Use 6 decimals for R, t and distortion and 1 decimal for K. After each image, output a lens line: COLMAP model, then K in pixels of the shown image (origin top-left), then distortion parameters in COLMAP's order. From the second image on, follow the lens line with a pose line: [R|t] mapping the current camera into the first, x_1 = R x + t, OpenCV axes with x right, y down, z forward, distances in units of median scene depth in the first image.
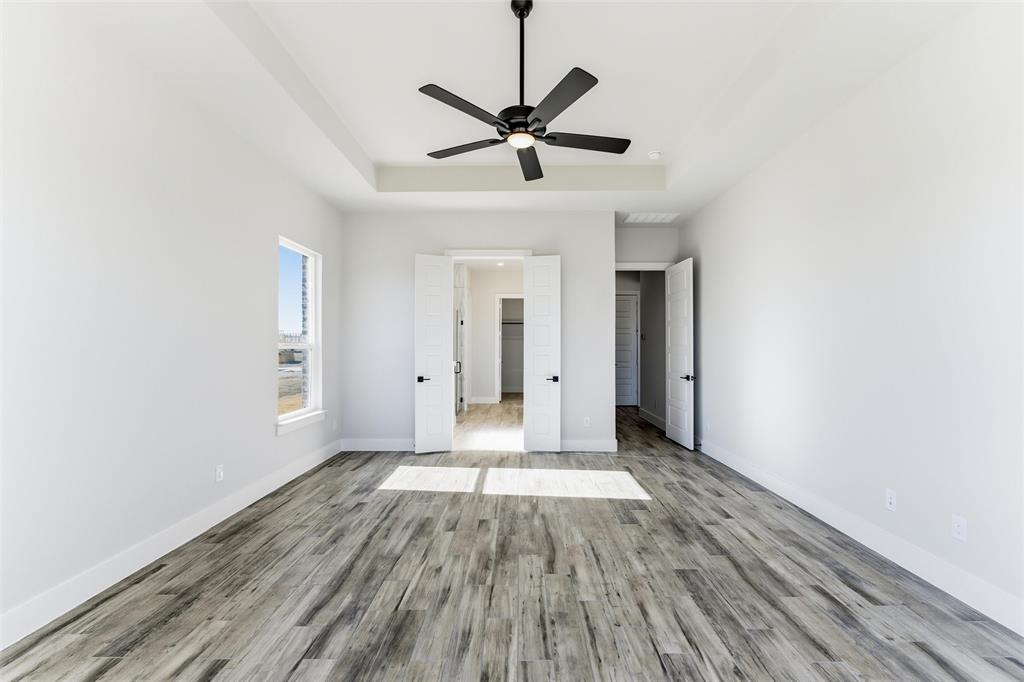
lens RADIAL K [[419.5, 0, 514.4], [0, 419.5, 335.8], [0, 0, 1]] dist [-0.000593, 0.000016]
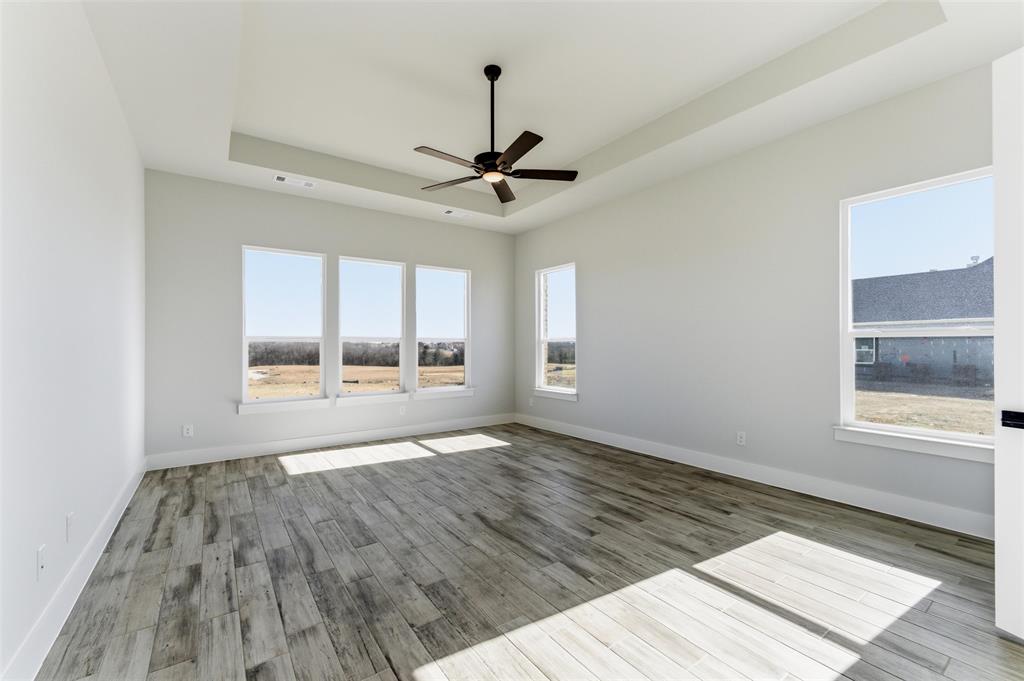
lens RADIAL K [[419.5, 0, 514.4], [0, 419.5, 335.3], [0, 0, 1]] dist [-0.000593, 0.000016]
pose [[-0.806762, -0.013011, -0.590733, 0.639124], [0.018264, 0.998731, -0.046940, 0.078526], [0.590594, -0.048659, -0.805500, 1.811640]]
